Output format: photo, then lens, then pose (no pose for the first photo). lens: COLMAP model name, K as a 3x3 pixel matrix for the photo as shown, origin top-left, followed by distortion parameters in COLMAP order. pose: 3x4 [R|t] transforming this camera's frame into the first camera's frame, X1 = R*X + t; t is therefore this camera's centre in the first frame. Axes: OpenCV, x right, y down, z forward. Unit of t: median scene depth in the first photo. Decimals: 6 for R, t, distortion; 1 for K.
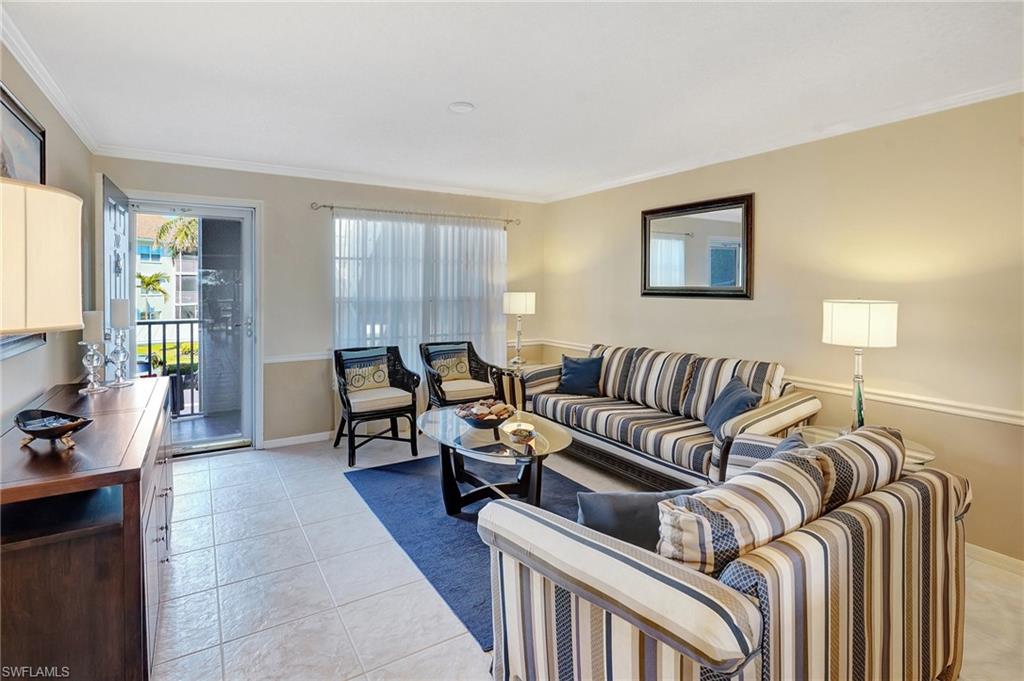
lens RADIAL K [[513.7, 0, 511.5], [0, 513.7, 291.3], [0, 0, 1]] dist [-0.004258, 0.003871]
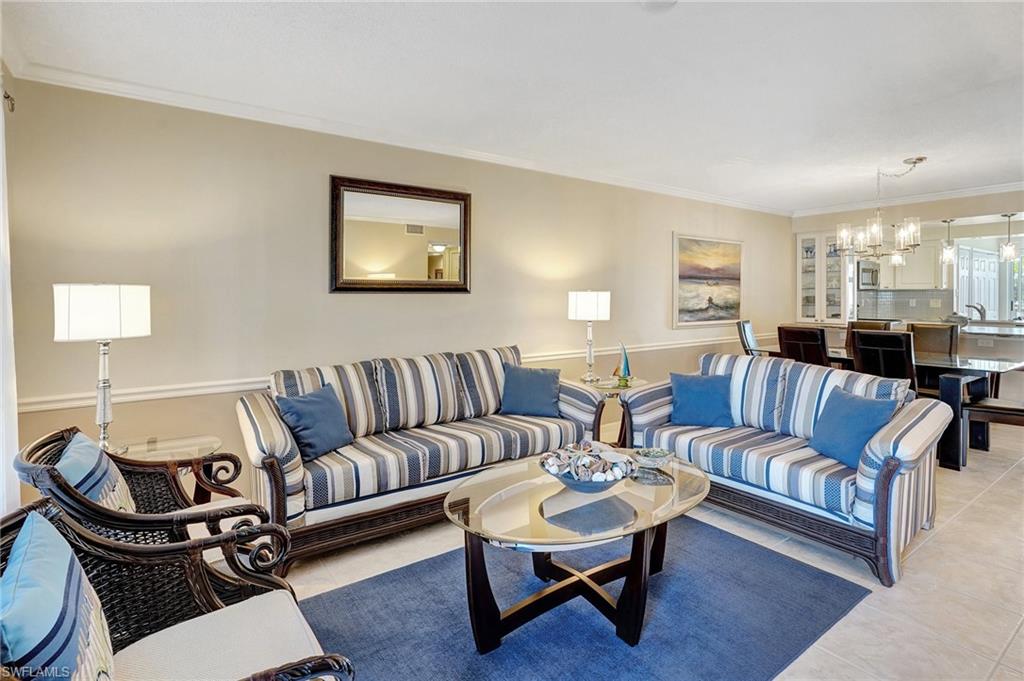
lens RADIAL K [[513.7, 0, 502.4], [0, 513.7, 285.4], [0, 0, 1]] dist [-0.004258, 0.003871]
pose [[-0.056078, -0.013898, 0.998330, -0.500284], [-0.012790, 0.999831, 0.013200, -0.011767], [-0.998344, -0.012028, -0.056246, 0.795181]]
